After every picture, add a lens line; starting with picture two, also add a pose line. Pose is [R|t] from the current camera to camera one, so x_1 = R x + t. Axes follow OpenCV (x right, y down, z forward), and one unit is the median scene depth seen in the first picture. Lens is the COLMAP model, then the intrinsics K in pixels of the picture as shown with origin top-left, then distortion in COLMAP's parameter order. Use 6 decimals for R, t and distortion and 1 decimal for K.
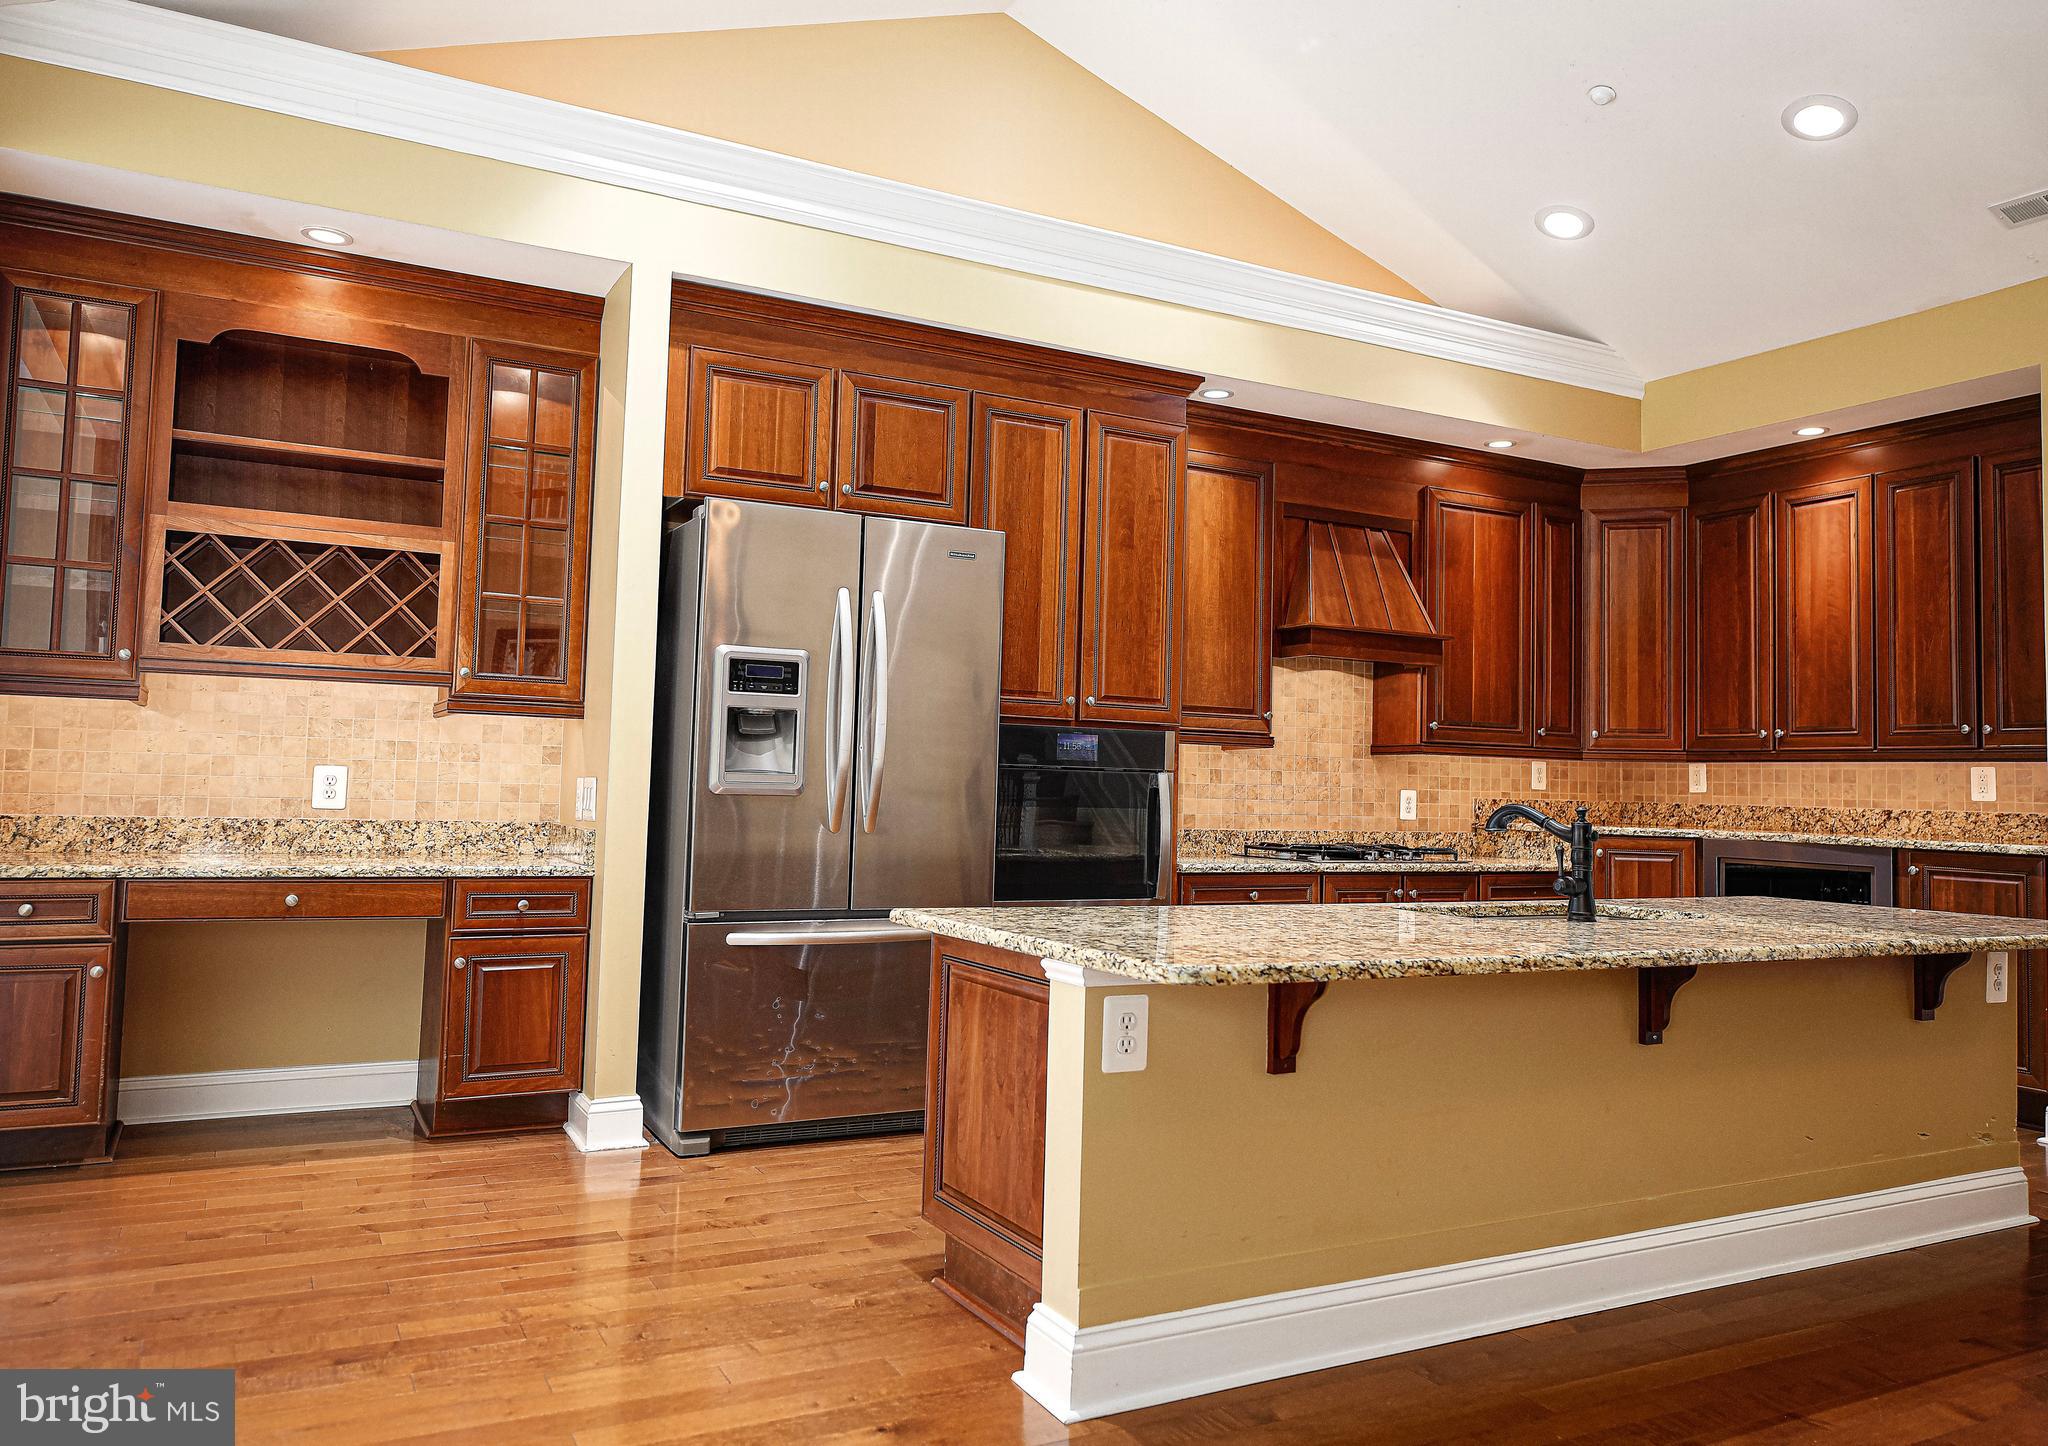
lens RADIAL K [[1462.7, 0, 1043.5], [0, 1462.7, 699.4], [0, 0, 1]] dist [0.005509, -0.006365]
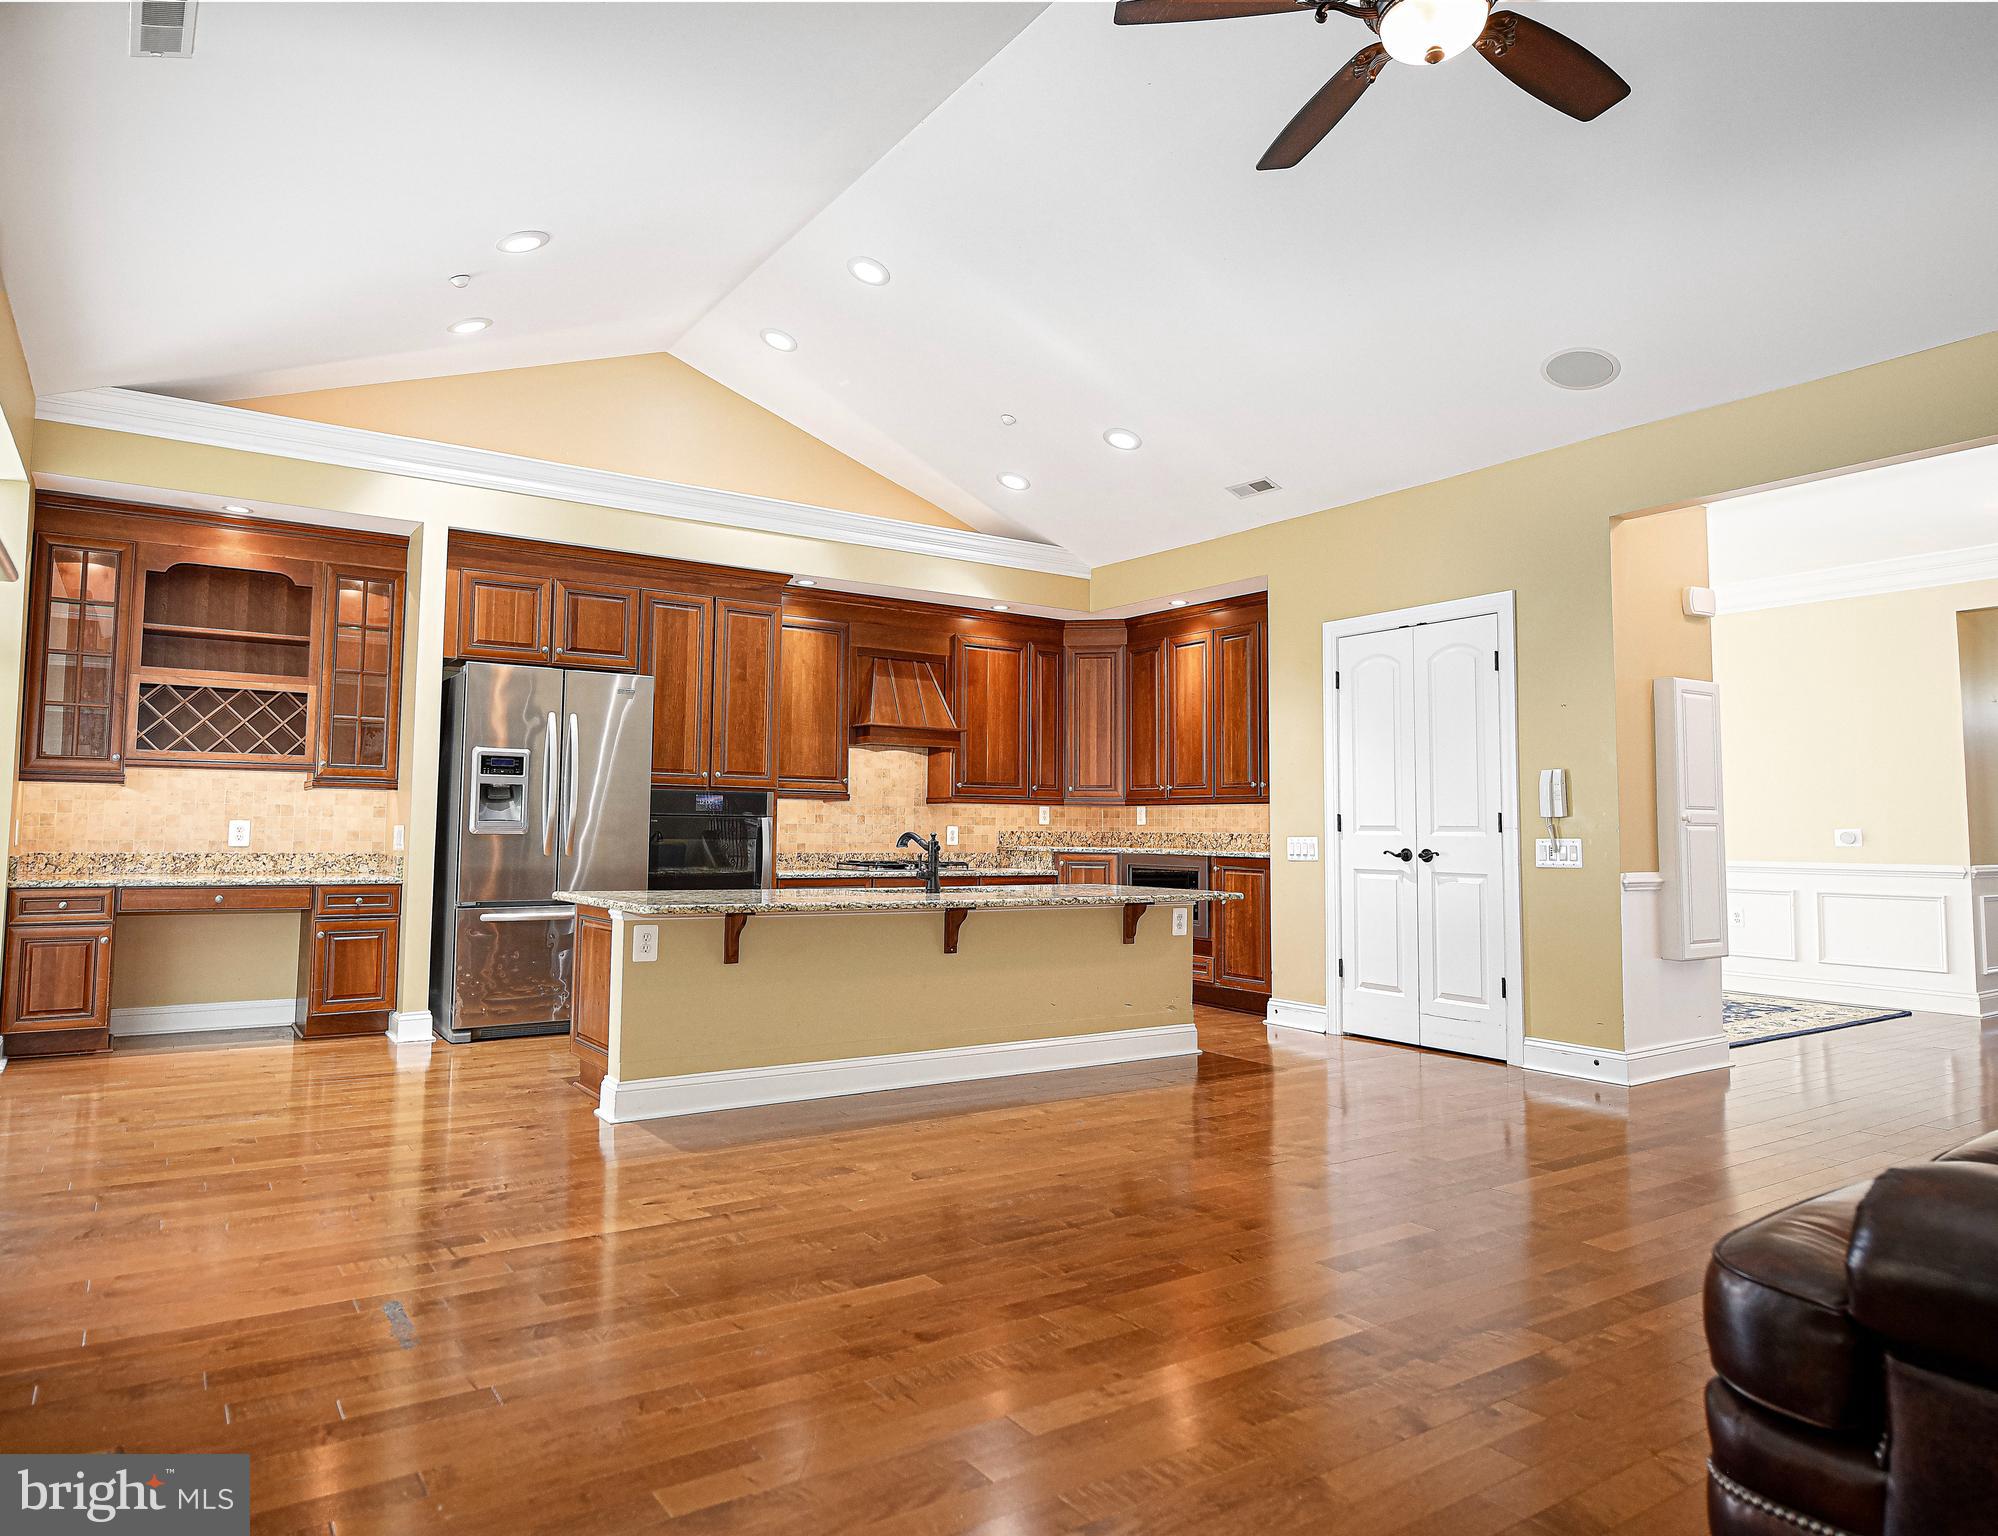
lens RADIAL K [[1220.9, 0, 945.2], [0, 1220.9, 745.9], [0, 0, 1]] dist [-0.007796, -0.000264]
pose [[0.996273, -0.009233, 0.085764, 0.192536], [0.009864, 0.999927, -0.006937, -0.021663], [-0.085694, 0.007758, 0.996291, -0.445640]]
